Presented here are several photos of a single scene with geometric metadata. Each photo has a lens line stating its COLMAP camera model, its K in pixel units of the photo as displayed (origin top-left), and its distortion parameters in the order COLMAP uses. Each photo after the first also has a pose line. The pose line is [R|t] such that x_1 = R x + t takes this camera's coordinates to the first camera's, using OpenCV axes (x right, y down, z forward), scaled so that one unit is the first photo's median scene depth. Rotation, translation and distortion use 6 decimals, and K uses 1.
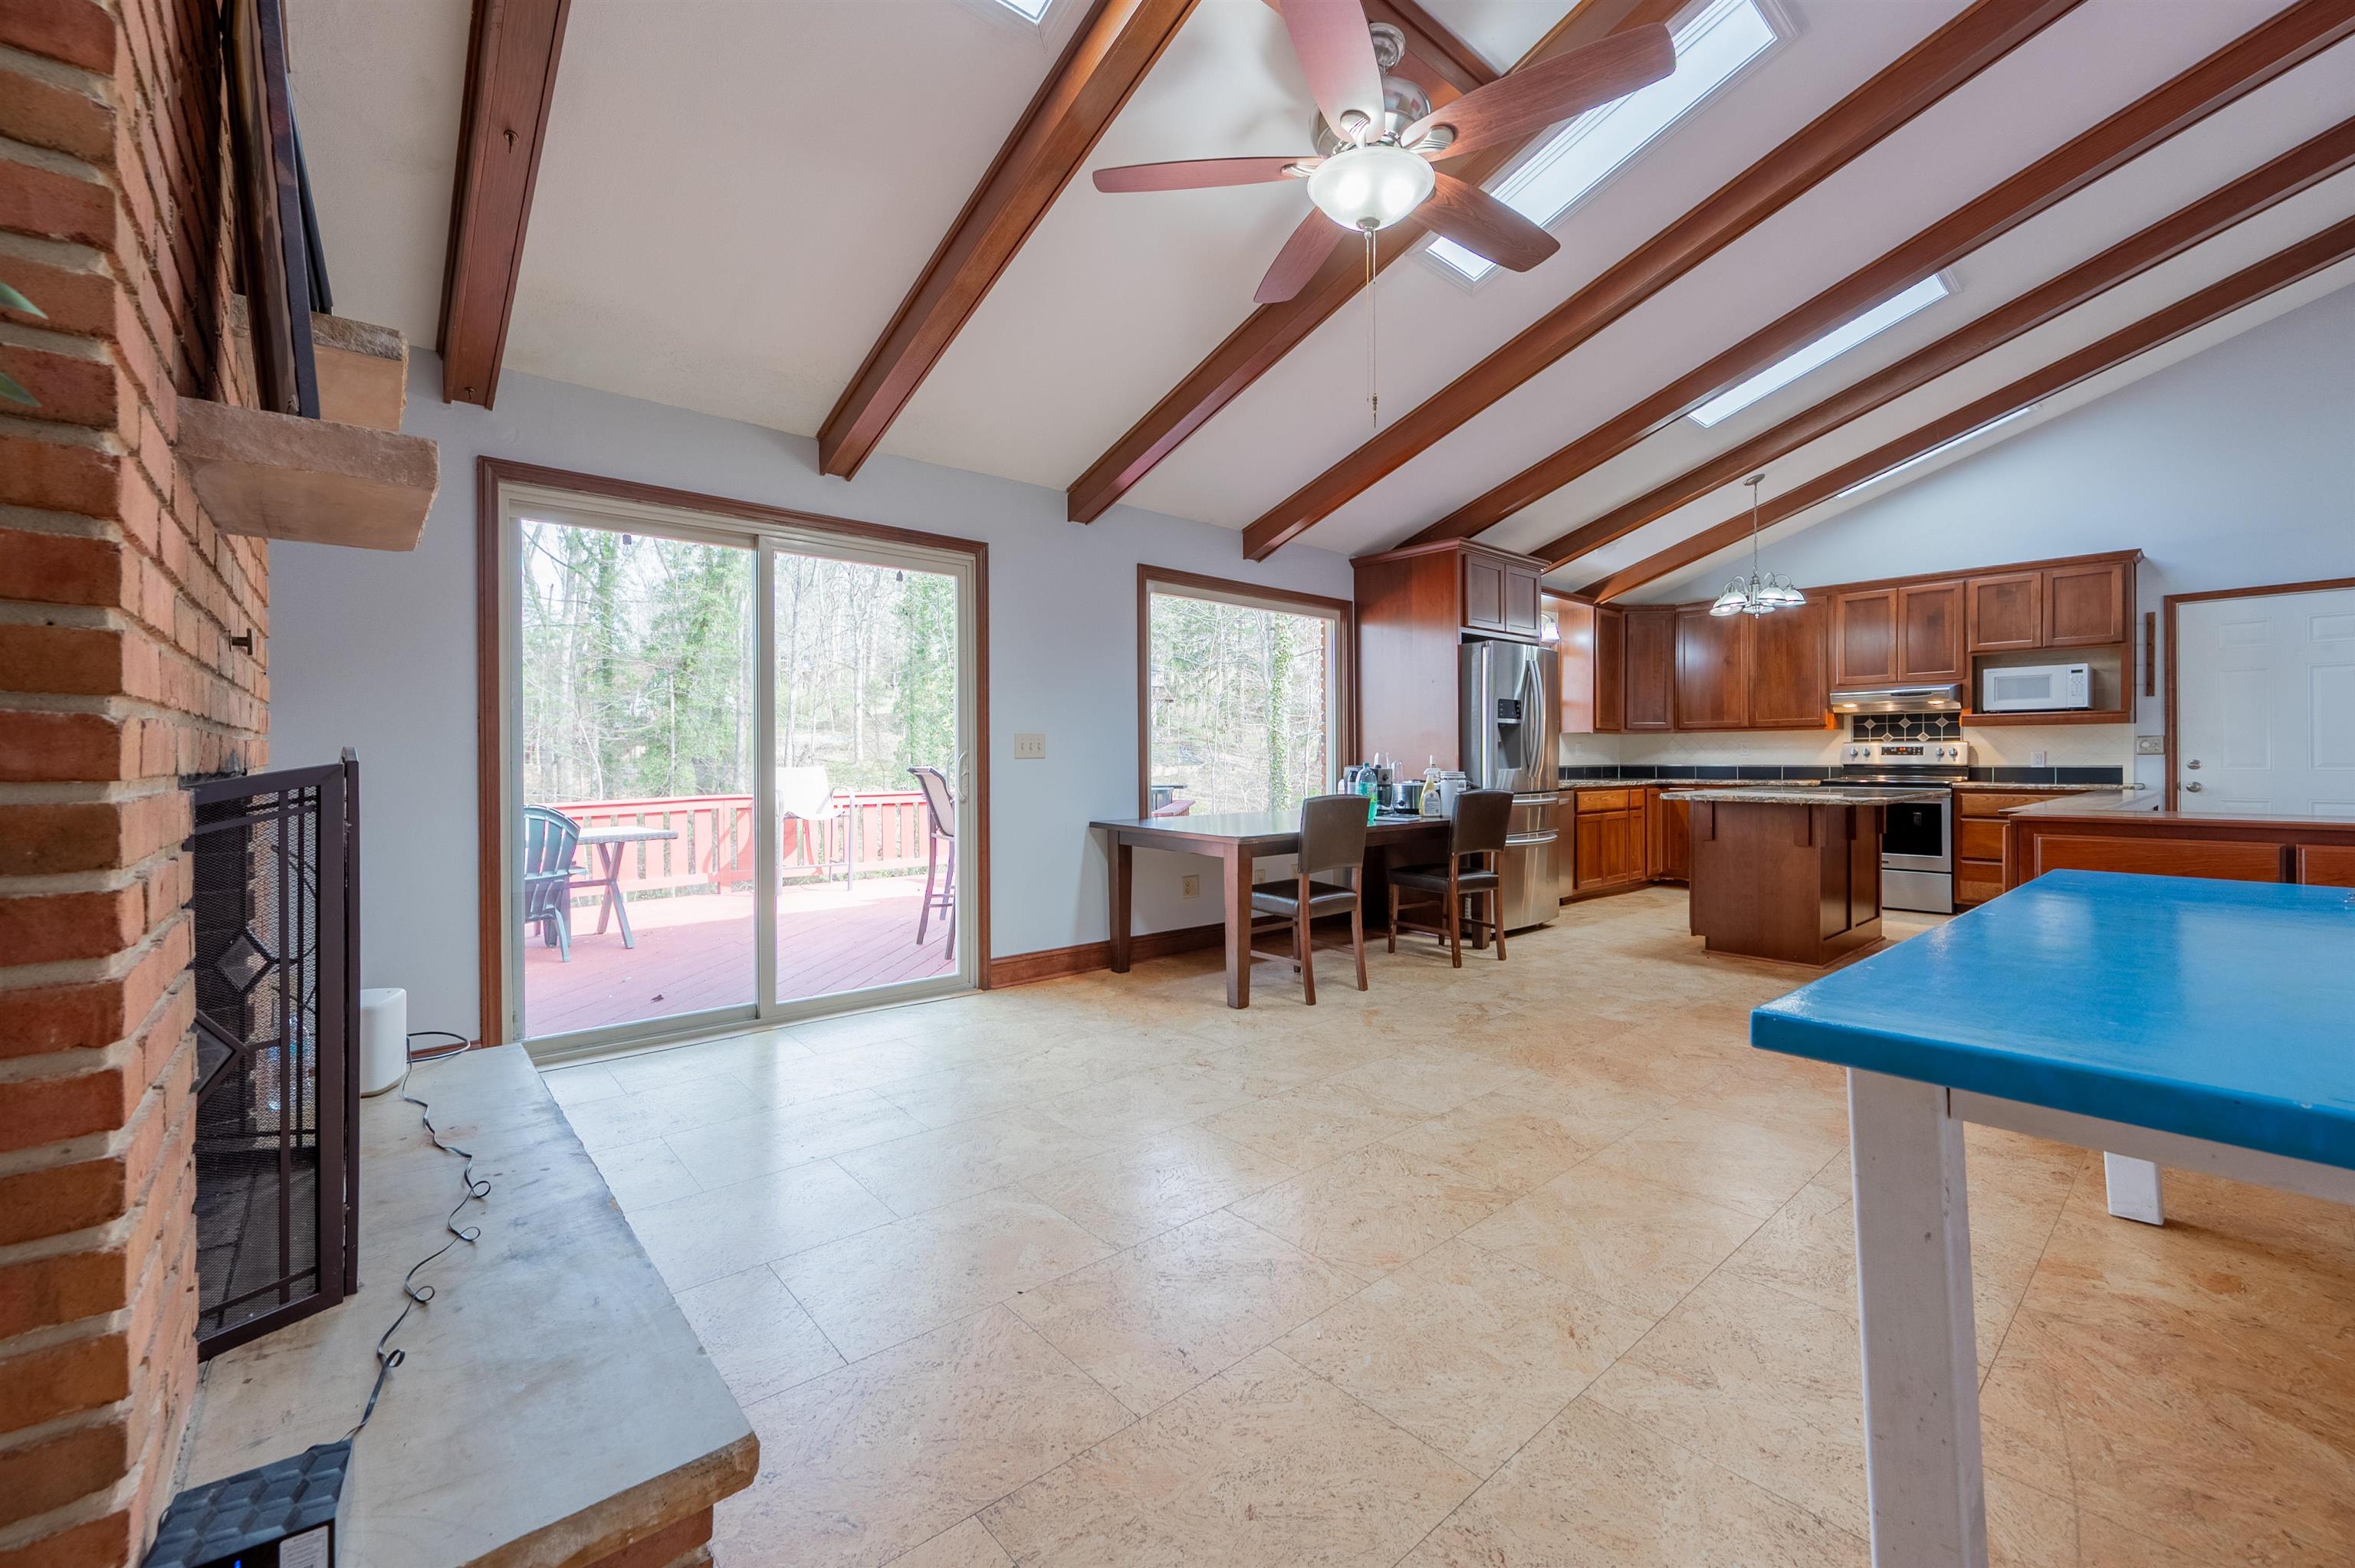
lens RADIAL K [[950.9, 0, 1162.1], [0, 950.9, 761.3], [0, 0, 1]] dist [0.001209, -0.000022]
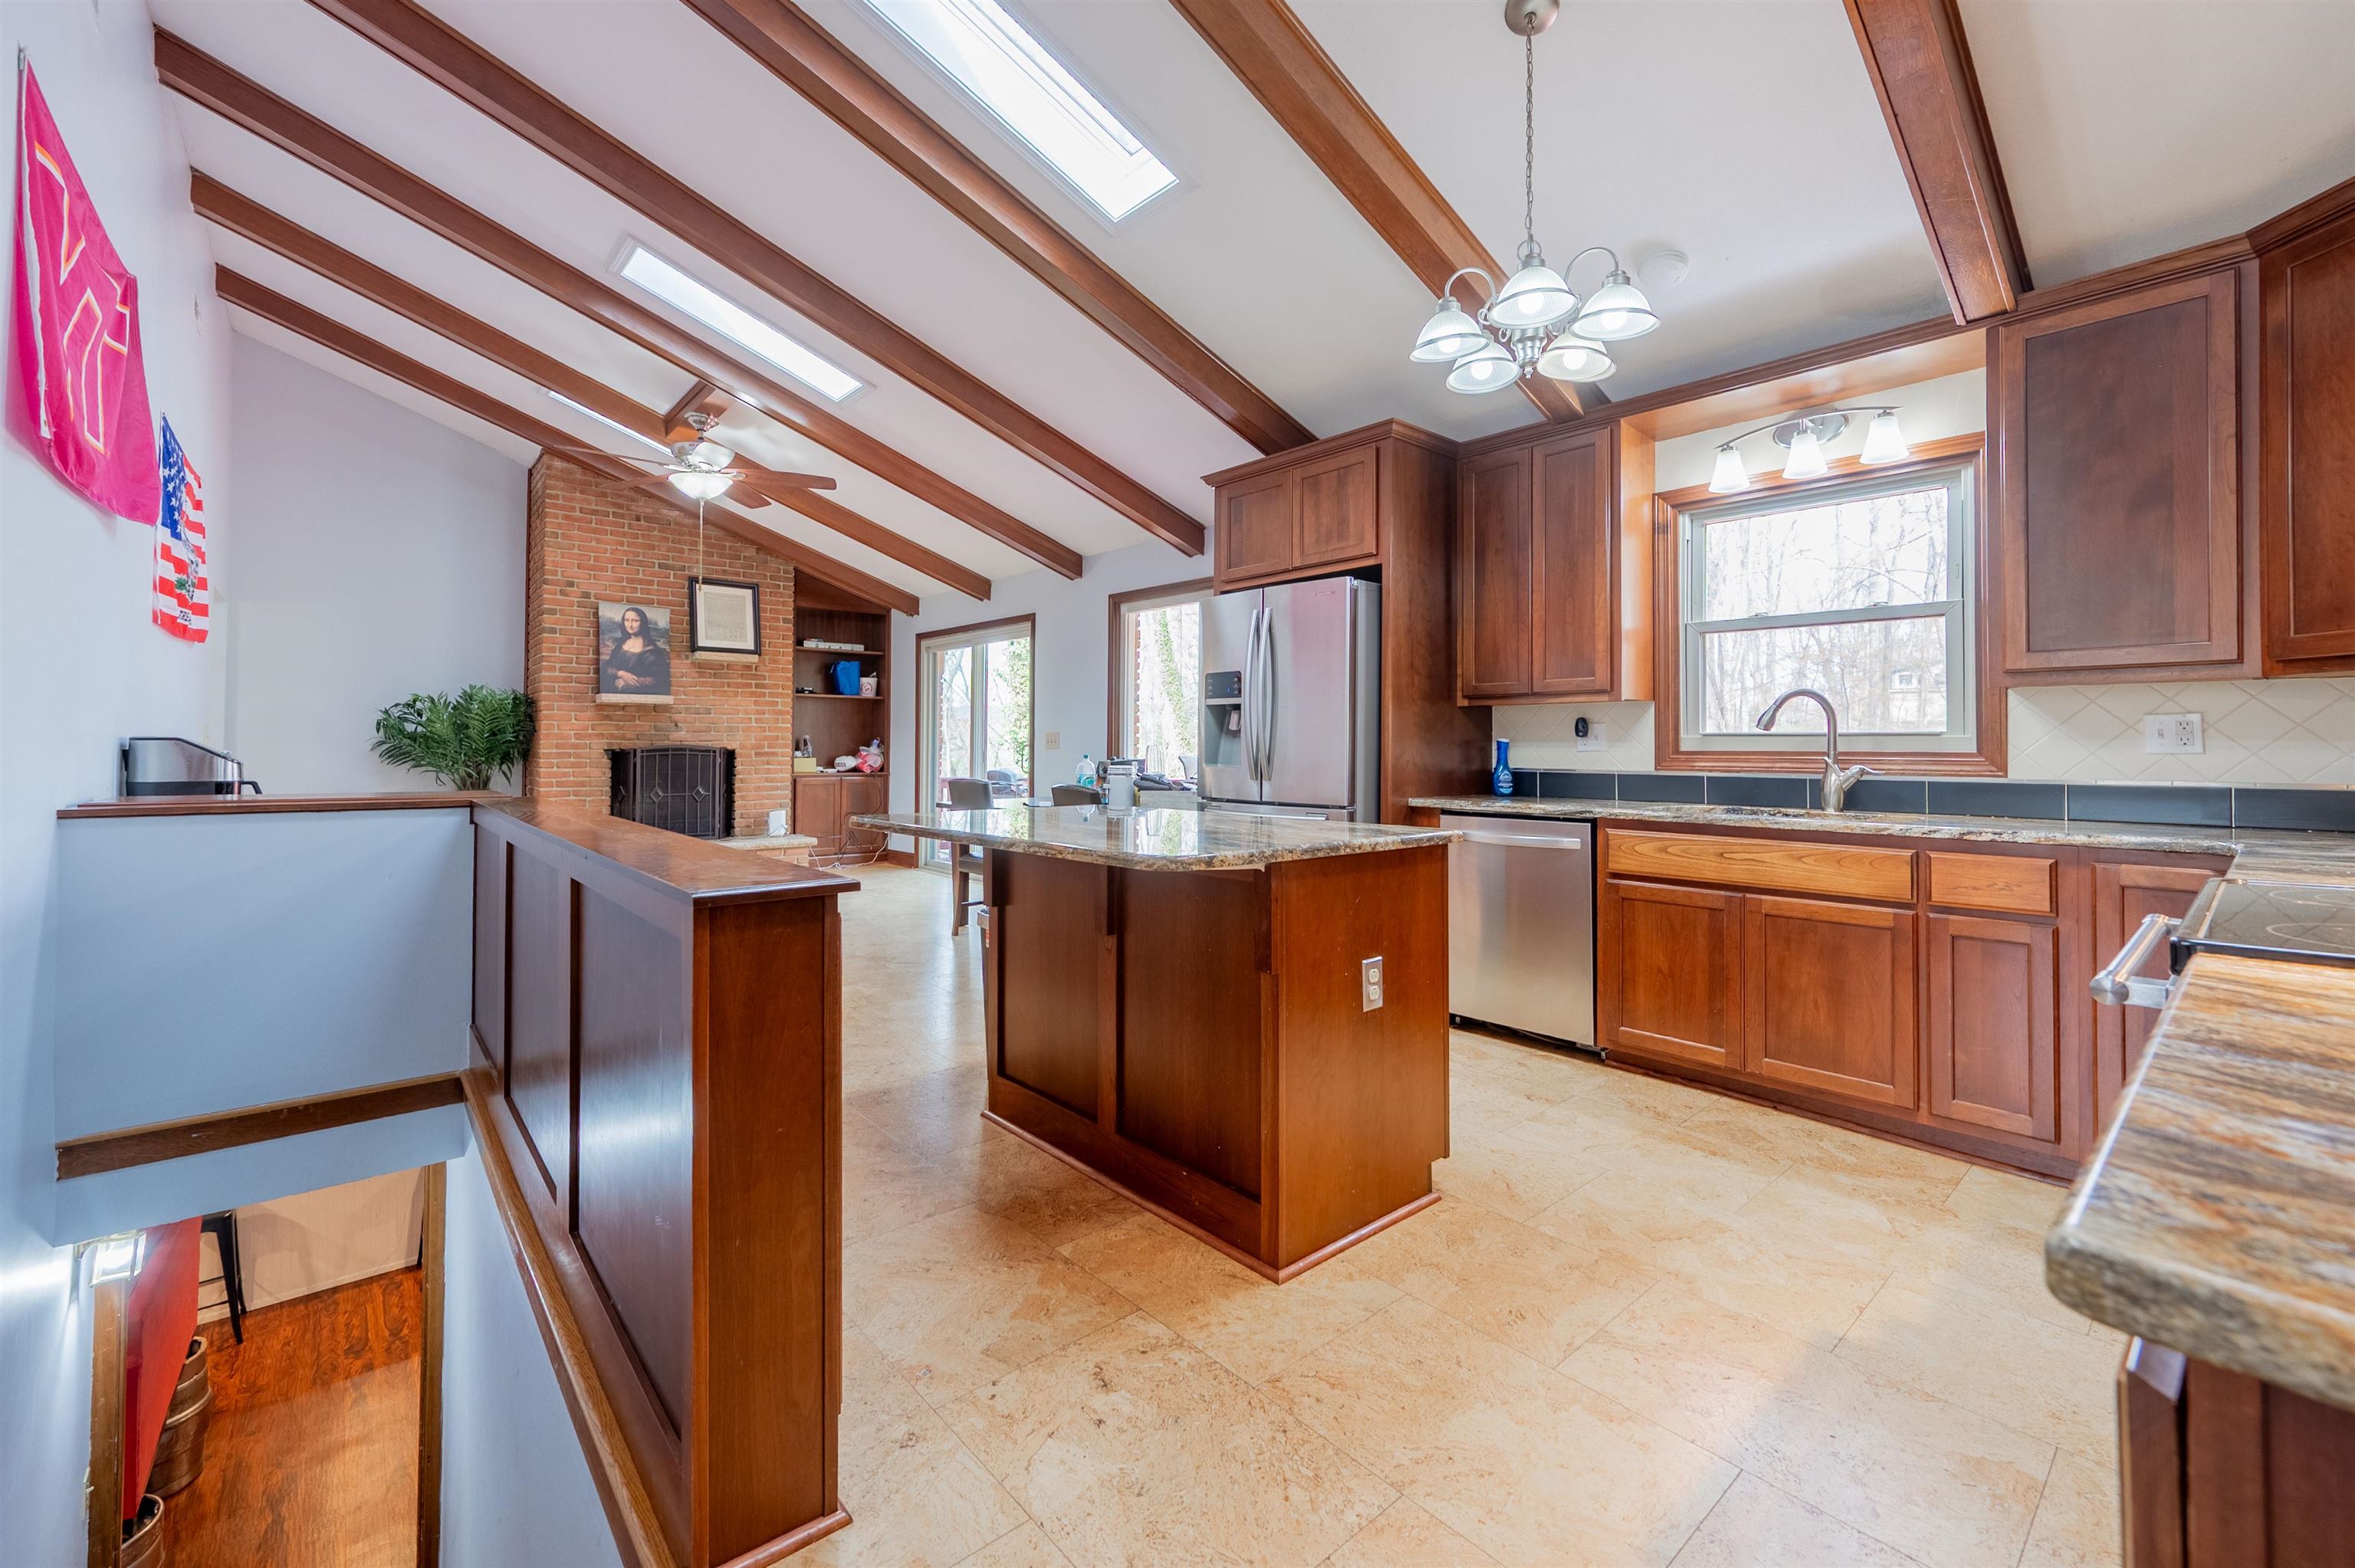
lens RADIAL K [[955.7, 0, 1157.3], [0, 955.7, 735.2], [0, 0, 1]] dist [0.002091, -0.000549]
pose [[0.000147, -0.010859, -0.999941, 0.930841], [-0.007970, 0.999909, -0.010860, -0.006729], [0.999968, 0.007971, 0.000061, 0.801489]]
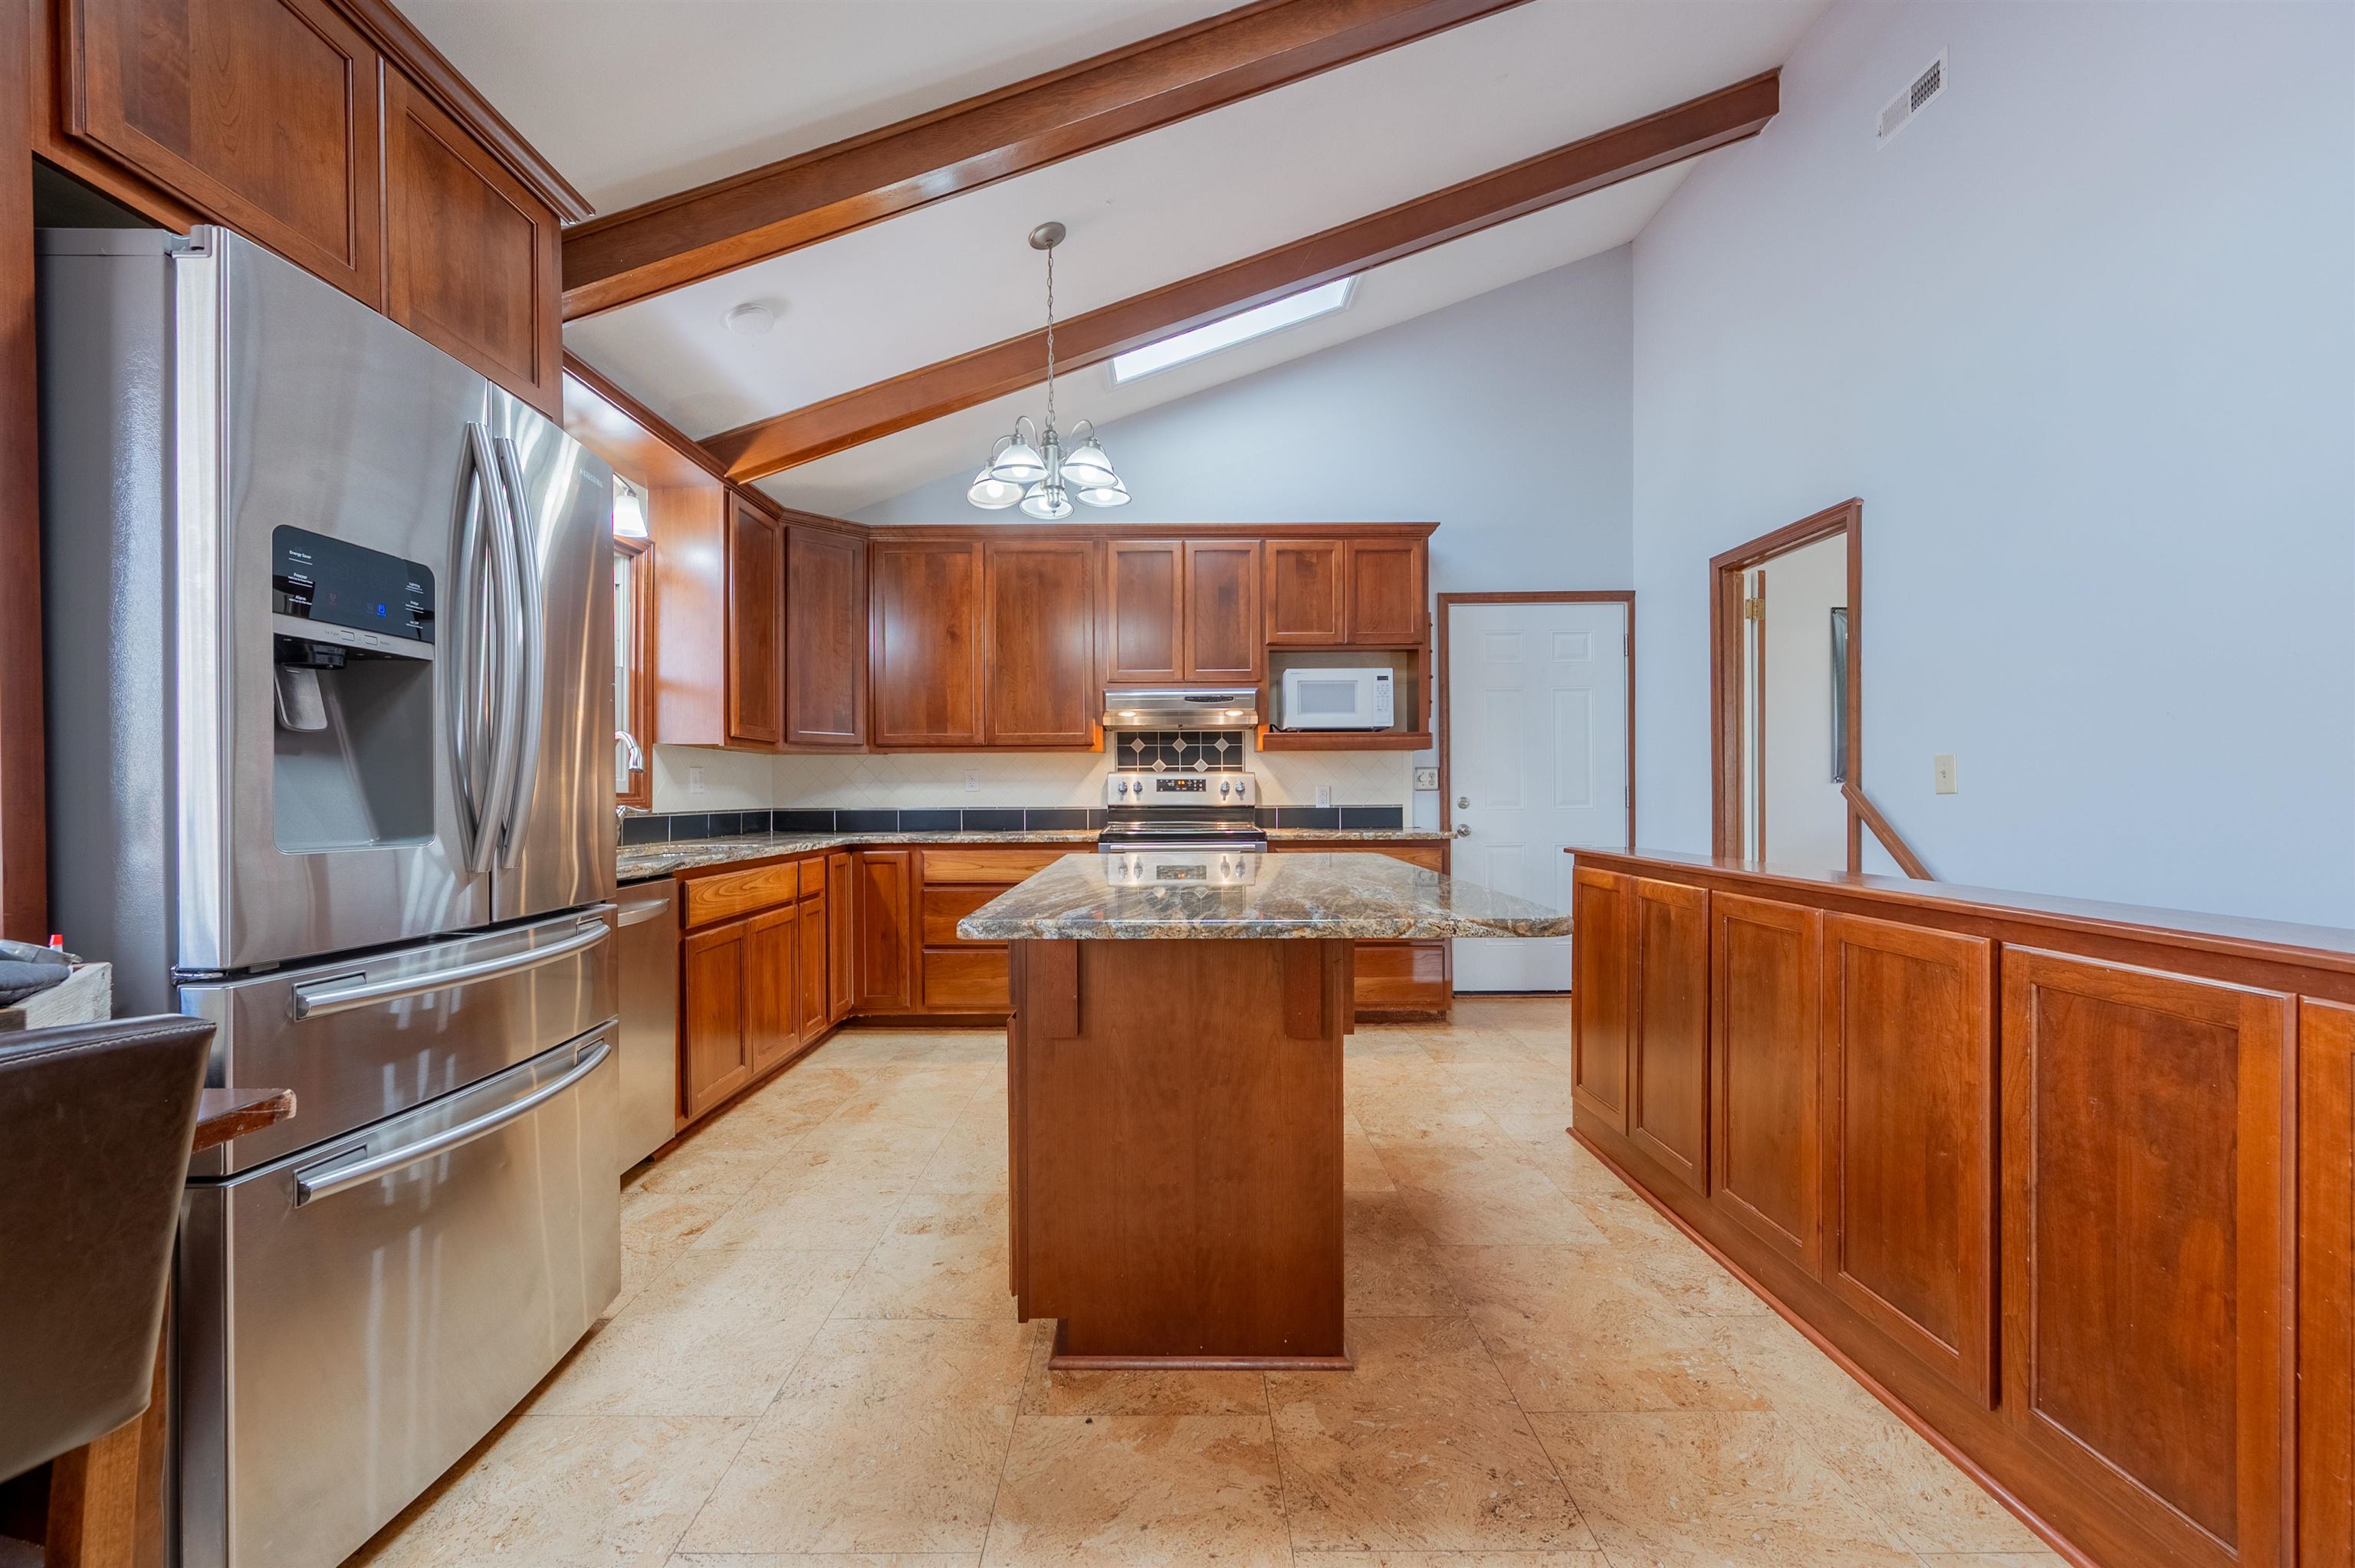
lens RADIAL K [[948.9, 0, 1178.5], [0, 948.9, 799.4], [0, 0, 1]] dist [0.001165, 0.000071]
pose [[0.642879, -0.005298, 0.765950, 0.266828], [0.005387, 0.999983, 0.002395, -0.002491], [-0.765949, 0.002586, 0.642896, 0.589817]]
